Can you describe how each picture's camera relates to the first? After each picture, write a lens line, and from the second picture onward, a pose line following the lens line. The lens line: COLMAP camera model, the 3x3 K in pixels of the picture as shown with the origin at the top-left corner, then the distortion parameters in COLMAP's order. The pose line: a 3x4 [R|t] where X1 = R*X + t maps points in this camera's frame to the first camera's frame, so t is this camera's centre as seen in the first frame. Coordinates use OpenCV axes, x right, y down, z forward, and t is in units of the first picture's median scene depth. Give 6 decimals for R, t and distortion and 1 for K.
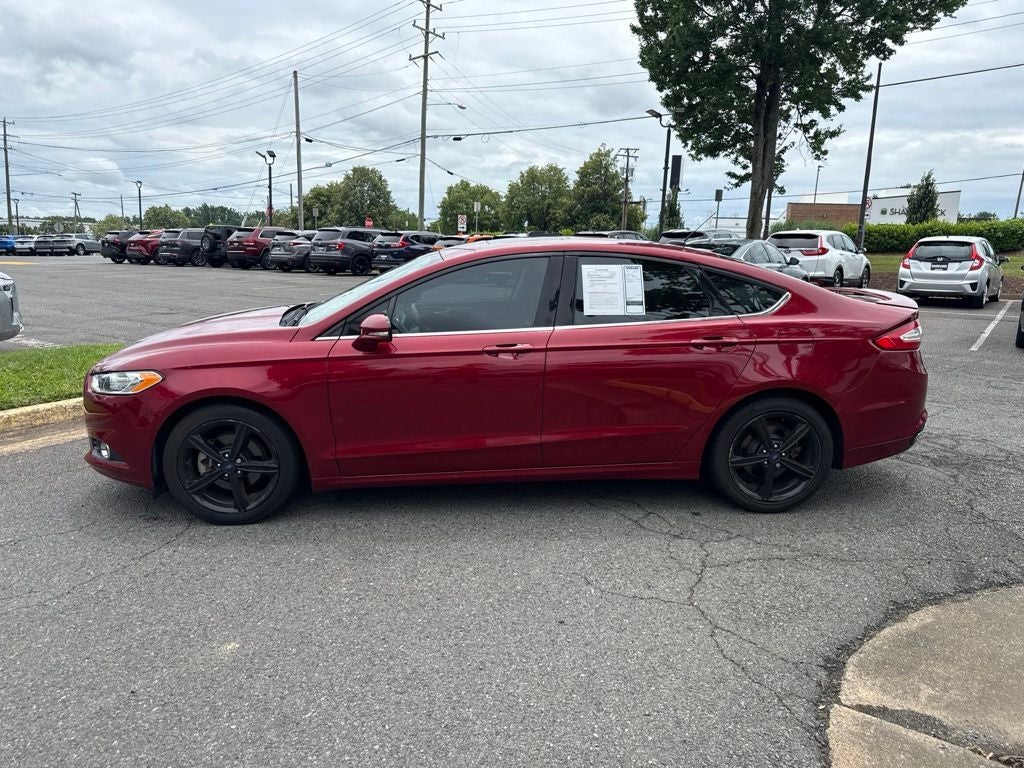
lens RADIAL K [[729.1, 0, 512.7], [0, 729.1, 388.0], [0, 0, 1]] dist [0.066206, -0.092507]
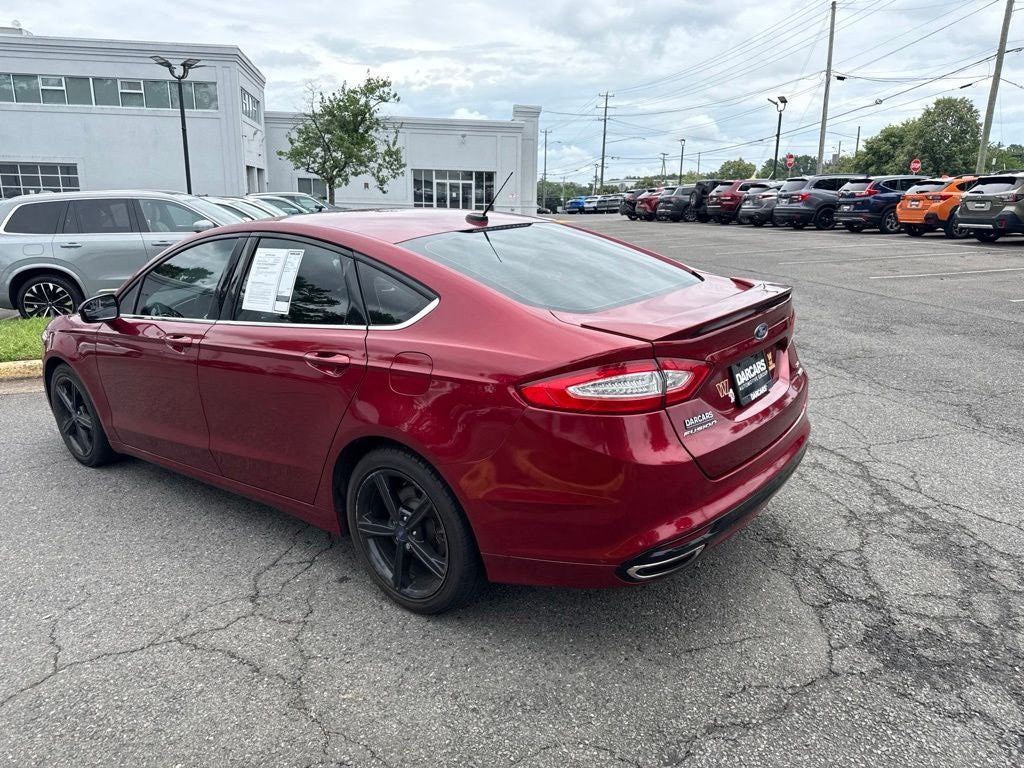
lens RADIAL K [[732.9, 0, 520.3], [0, 732.9, 388.8], [0, 0, 1]] dist [0.026664, -0.028723]
pose [[0.735627, 0.142054, -0.662324, 0.136412], [-0.098027, 0.989796, 0.103413, -0.019309], [0.670256, -0.011147, 0.742046, 0.087745]]
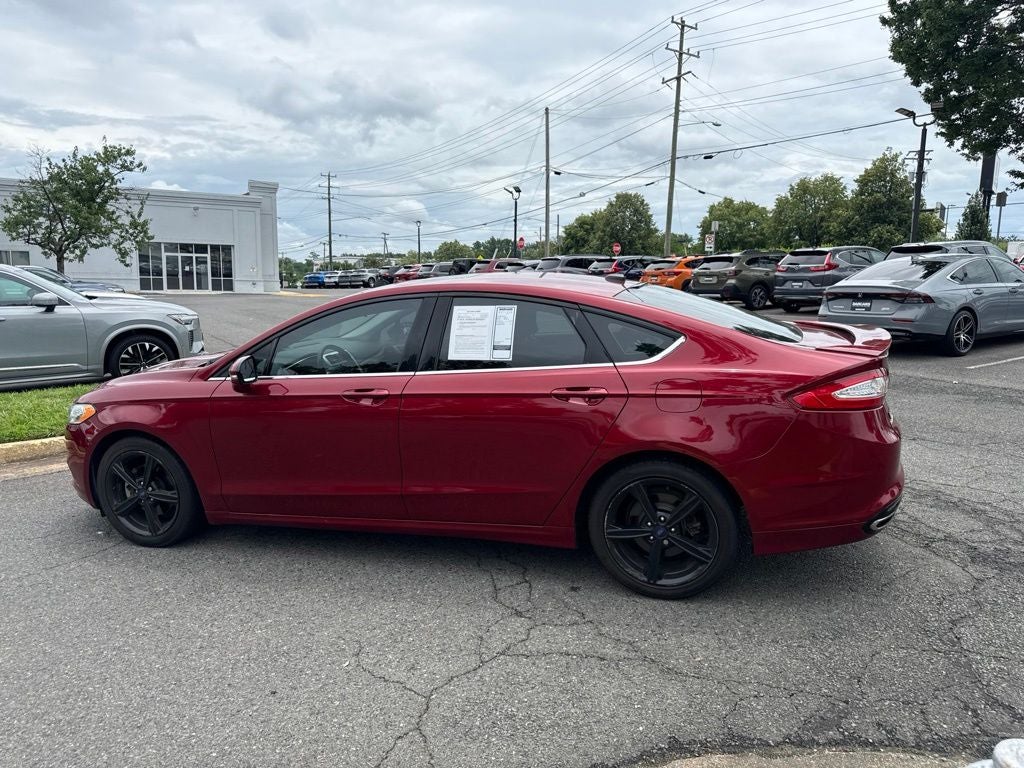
lens RADIAL K [[729.1, 0, 512.7], [0, 729.1, 388.0], [0, 0, 1]] dist [0.066206, -0.092507]
pose [[0.931556, 0.027704, -0.362540, 0.077323], [-0.038423, 0.999011, -0.022388, -0.006991], [0.361562, 0.034786, 0.931699, 0.024370]]
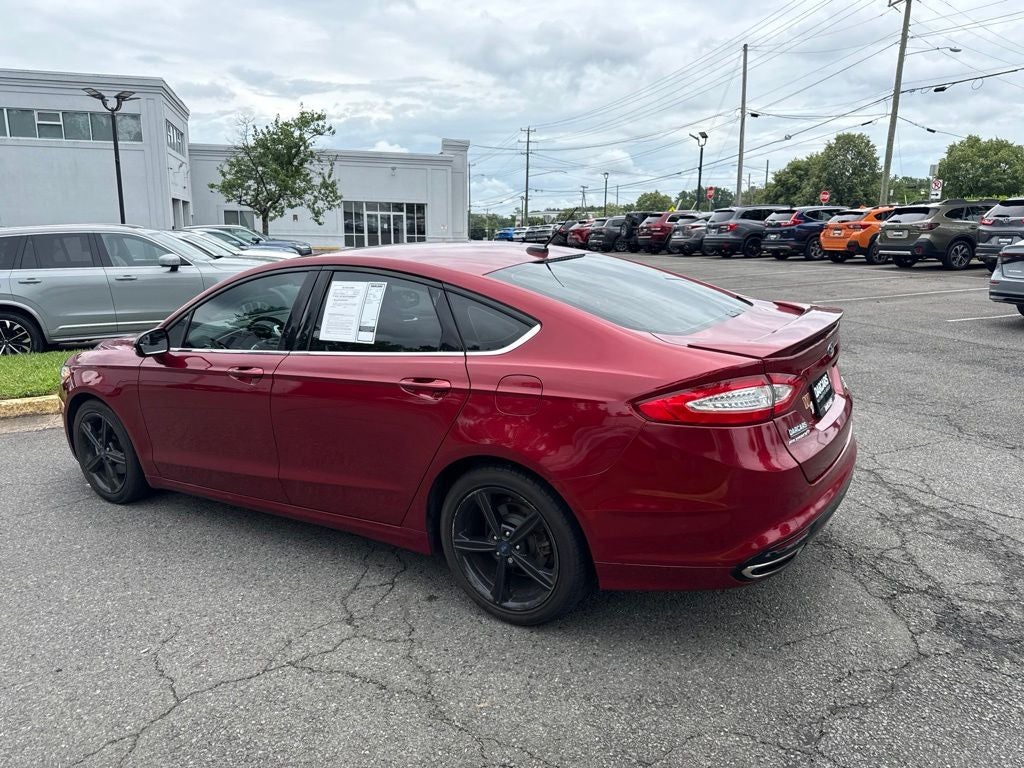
lens RADIAL K [[729.1, 0, 512.7], [0, 729.1, 388.0], [0, 0, 1]] dist [0.066206, -0.092507]
pose [[0.796884, 0.095028, -0.596611, 0.121284], [-0.077485, 0.995472, 0.055063, -0.016367], [0.599142, 0.002350, 0.800639, 0.066086]]
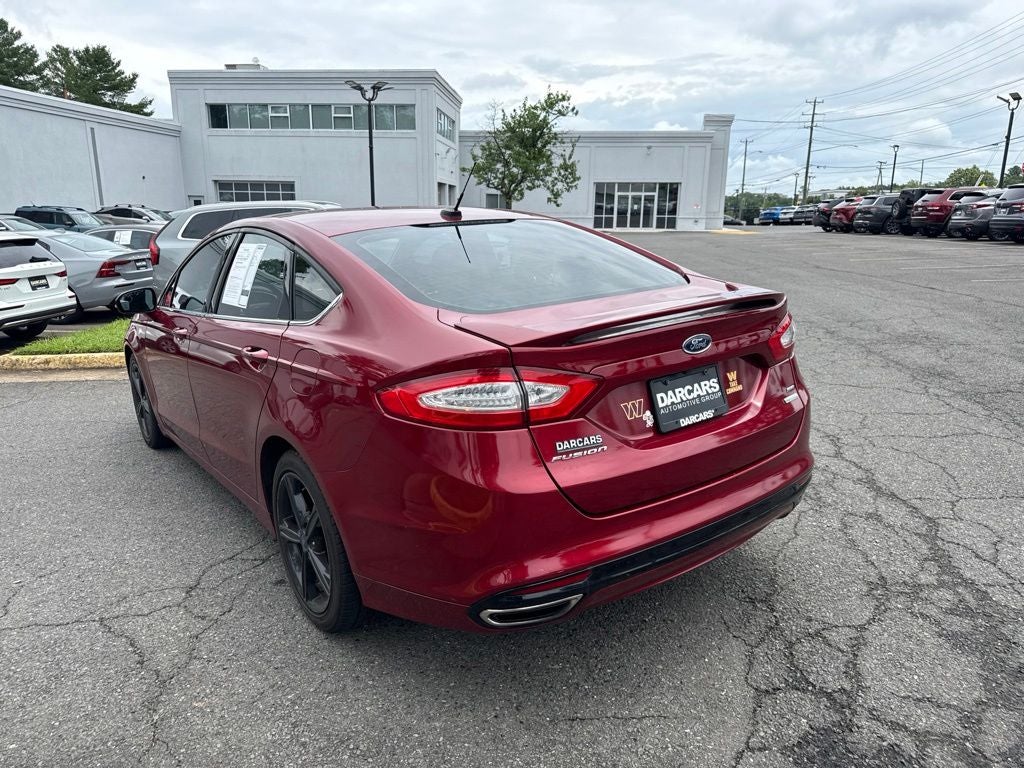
lens RADIAL K [[729.1, 0, 512.7], [0, 729.1, 388.0], [0, 0, 1]] dist [0.066206, -0.092507]
pose [[0.528719, 0.166382, -0.832330, 0.151498], [-0.130372, 0.984882, 0.114061, -0.021513], [0.838725, 0.048206, 0.542417, 0.124171]]
